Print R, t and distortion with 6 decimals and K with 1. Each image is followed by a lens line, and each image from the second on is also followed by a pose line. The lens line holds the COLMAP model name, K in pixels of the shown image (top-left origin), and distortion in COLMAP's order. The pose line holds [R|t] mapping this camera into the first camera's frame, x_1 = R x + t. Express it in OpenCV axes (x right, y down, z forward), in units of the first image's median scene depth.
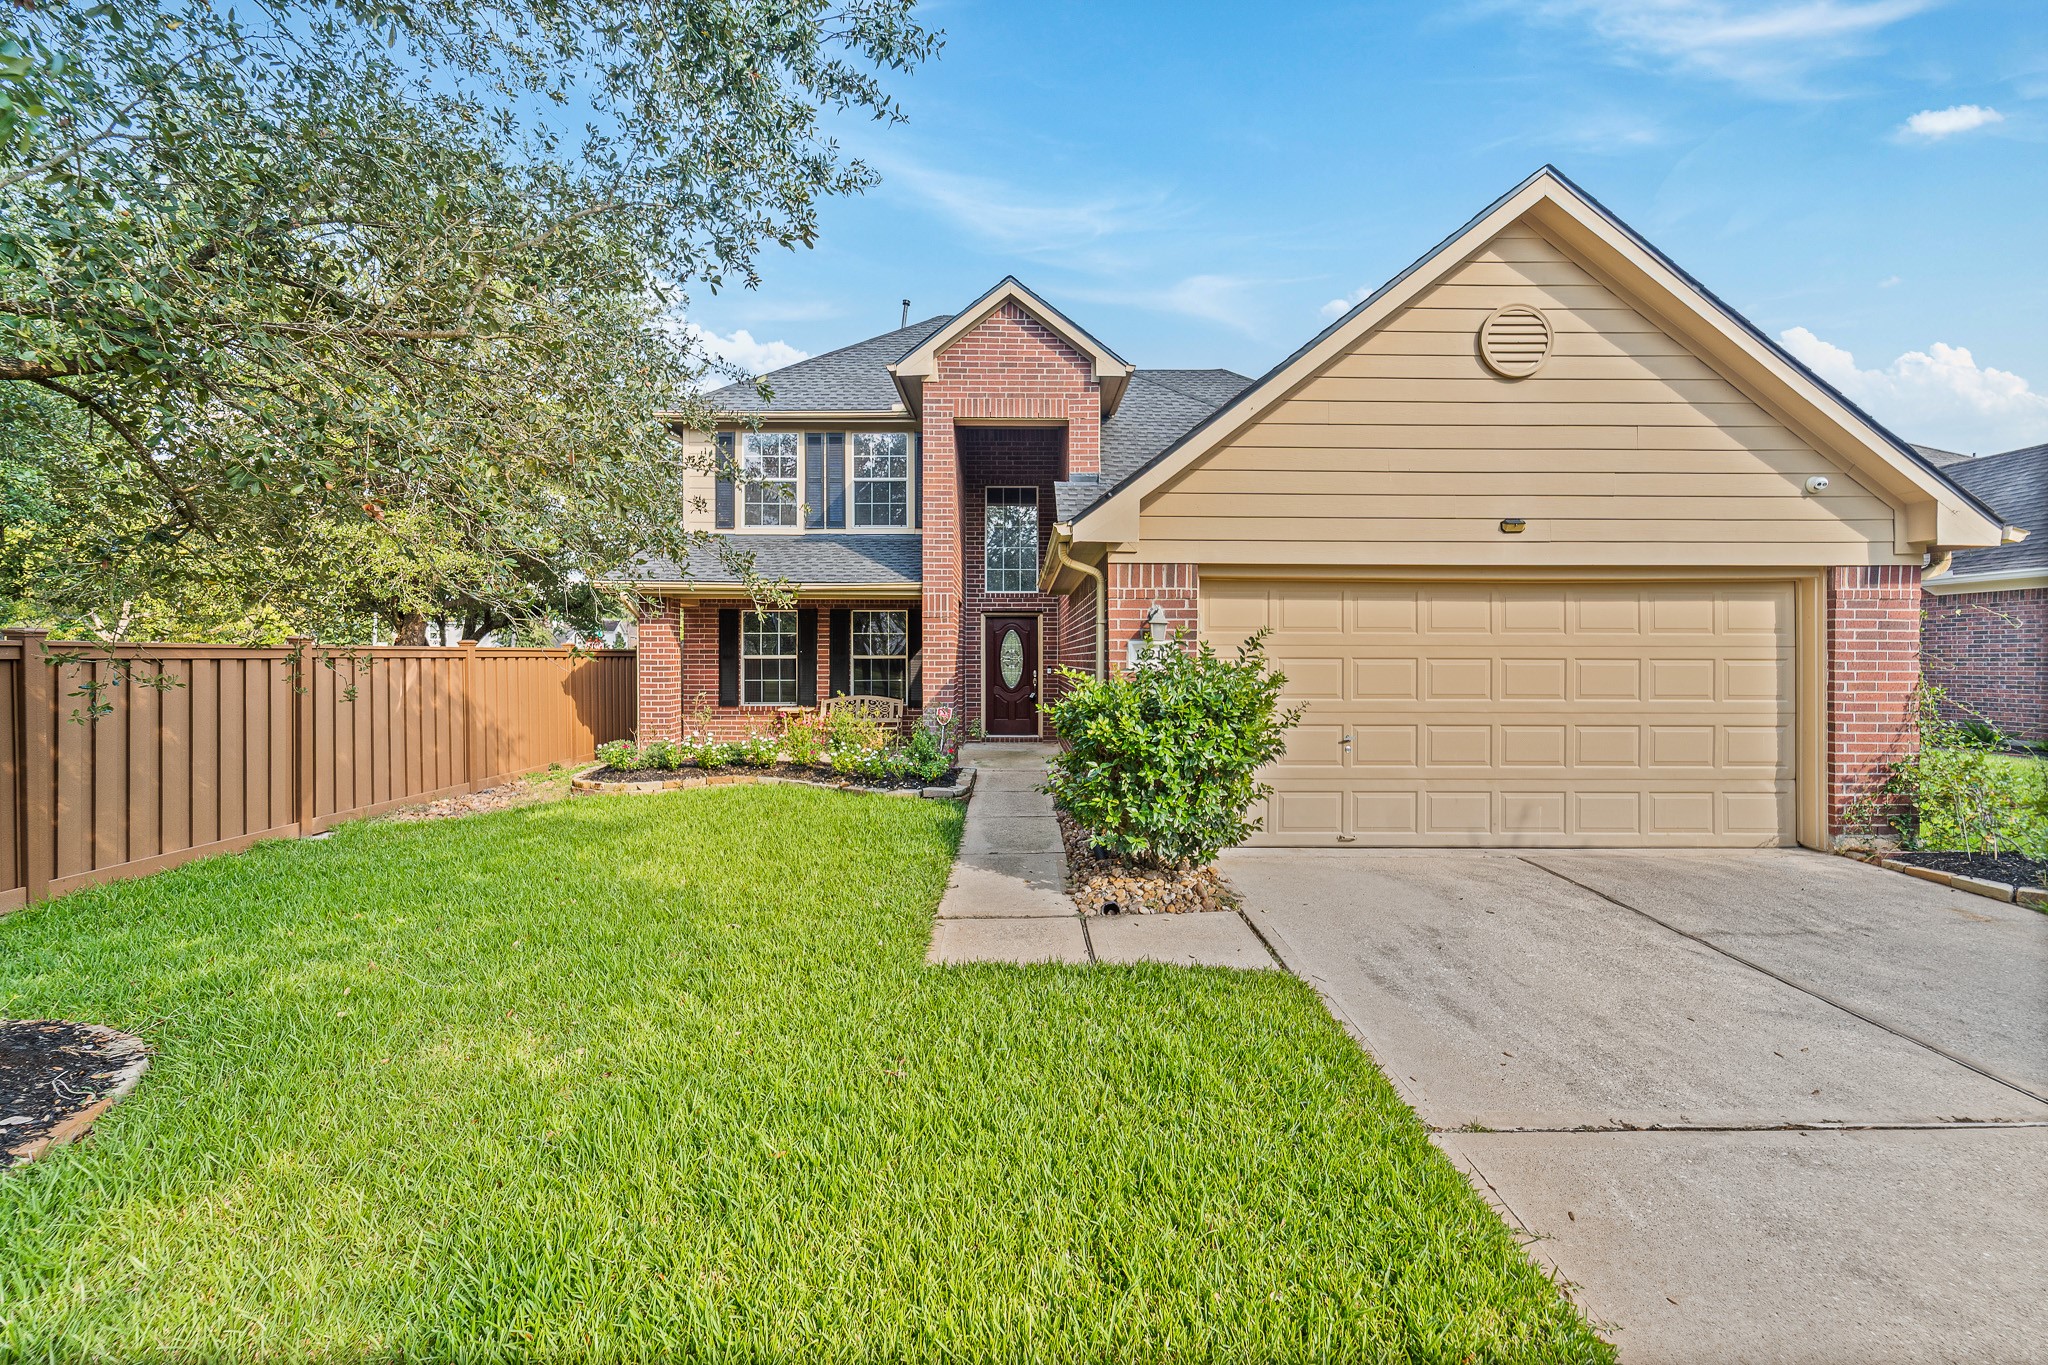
lens RADIAL K [[834.5, 0, 1034.7], [0, 834.5, 663.1], [0, 0, 1]] dist [0.003024, -0.000019]
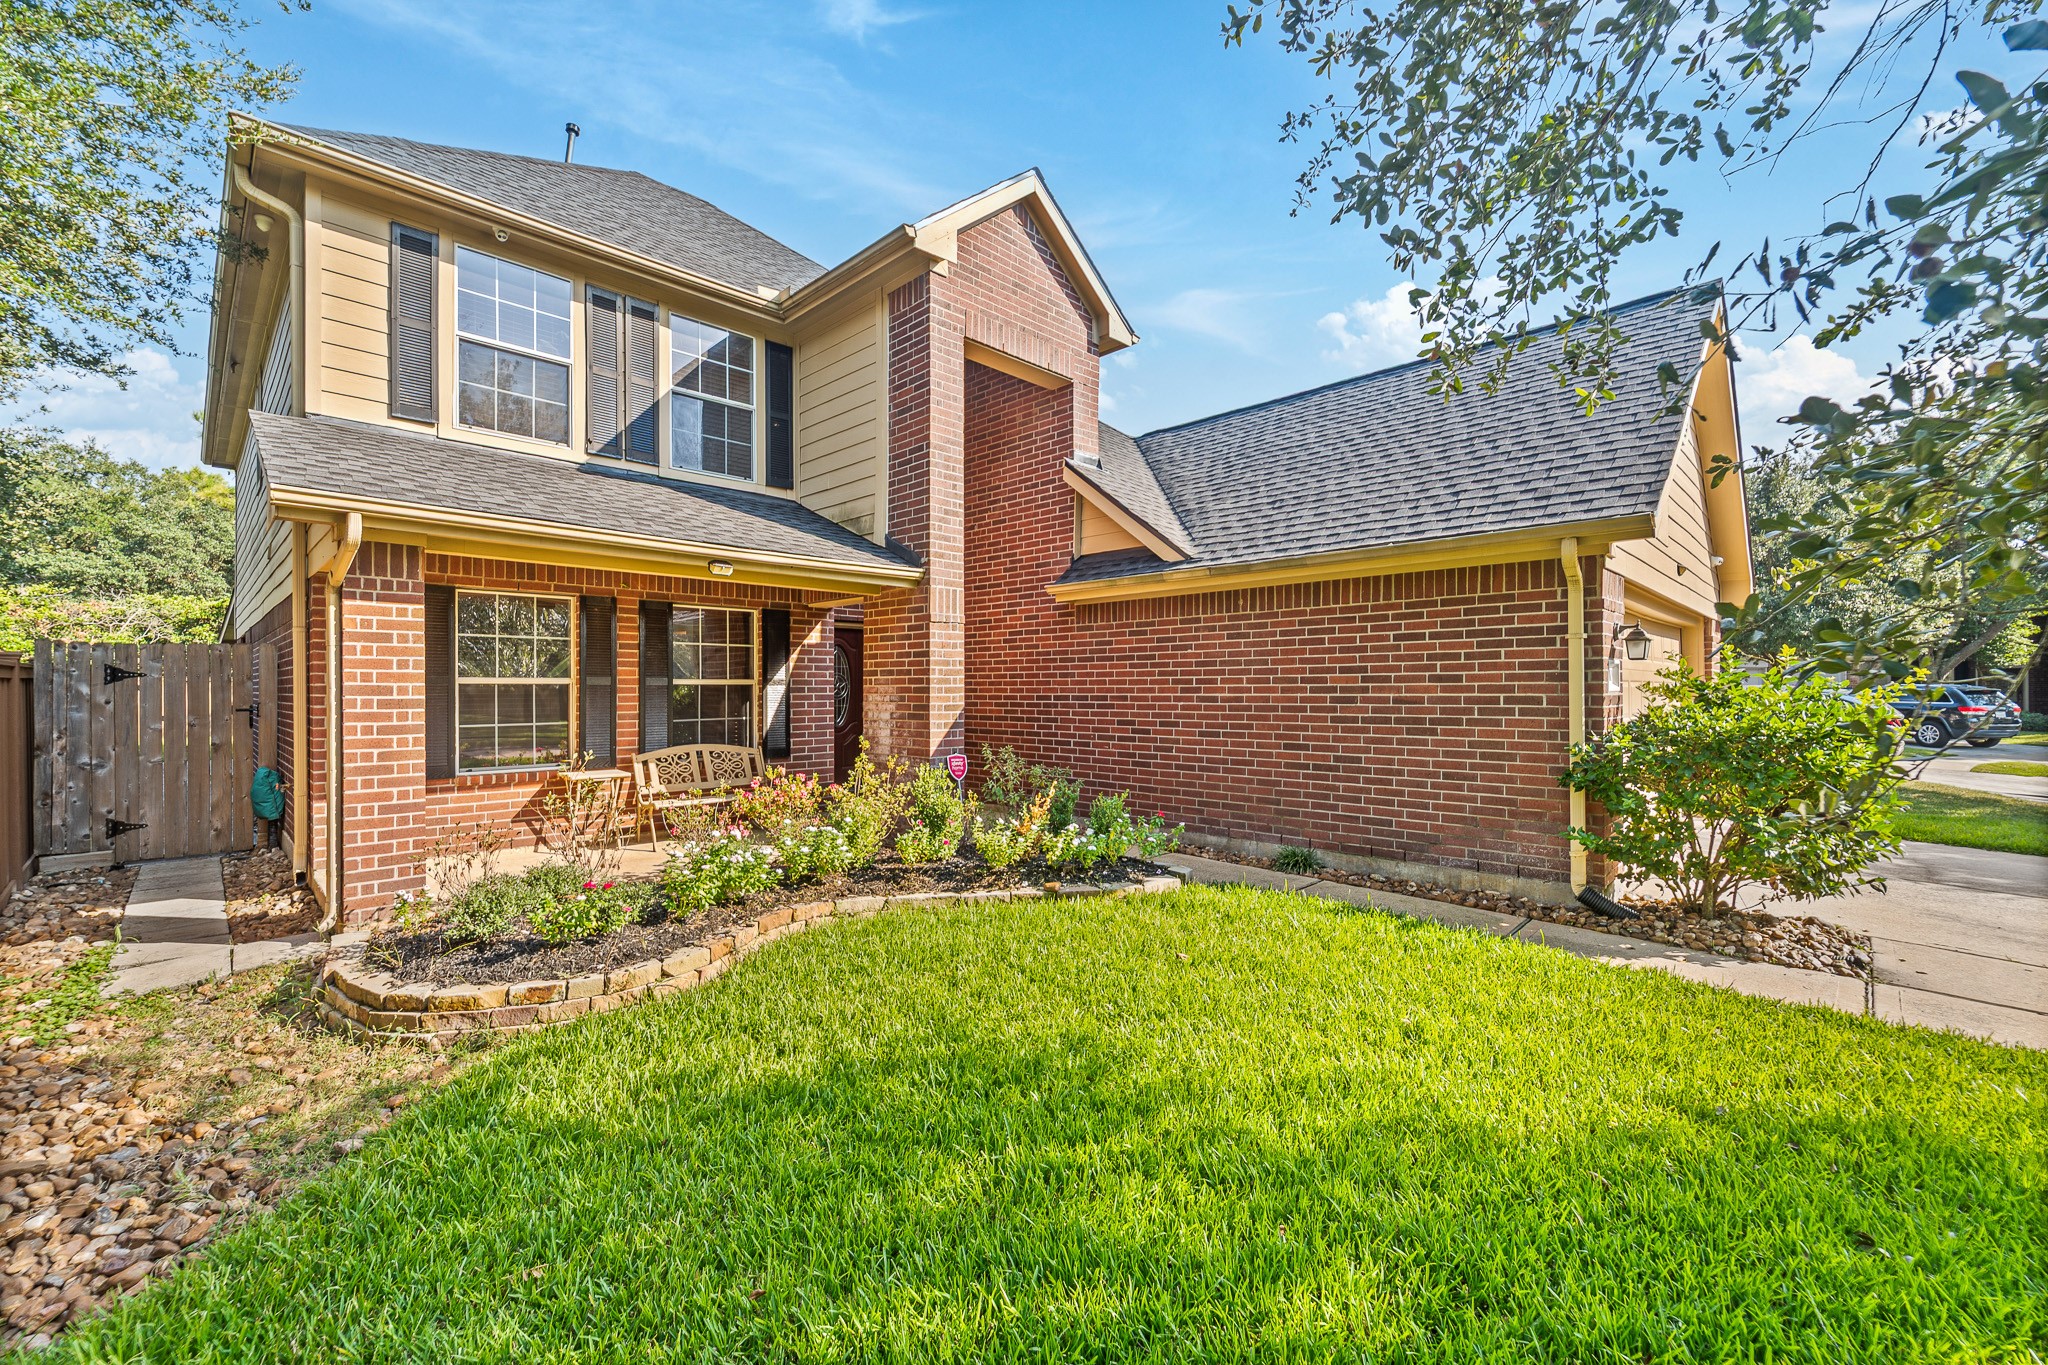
lens RADIAL K [[834.5, 0, 1025.1], [0, 834.5, 690.7], [0, 0, 1]] dist [0.003024, -0.000019]
pose [[0.715436, -0.004131, 0.698666, -0.458571], [0.007345, 0.999972, -0.001608, 0.002251], [-0.698640, 0.006283, 0.715446, 0.391108]]
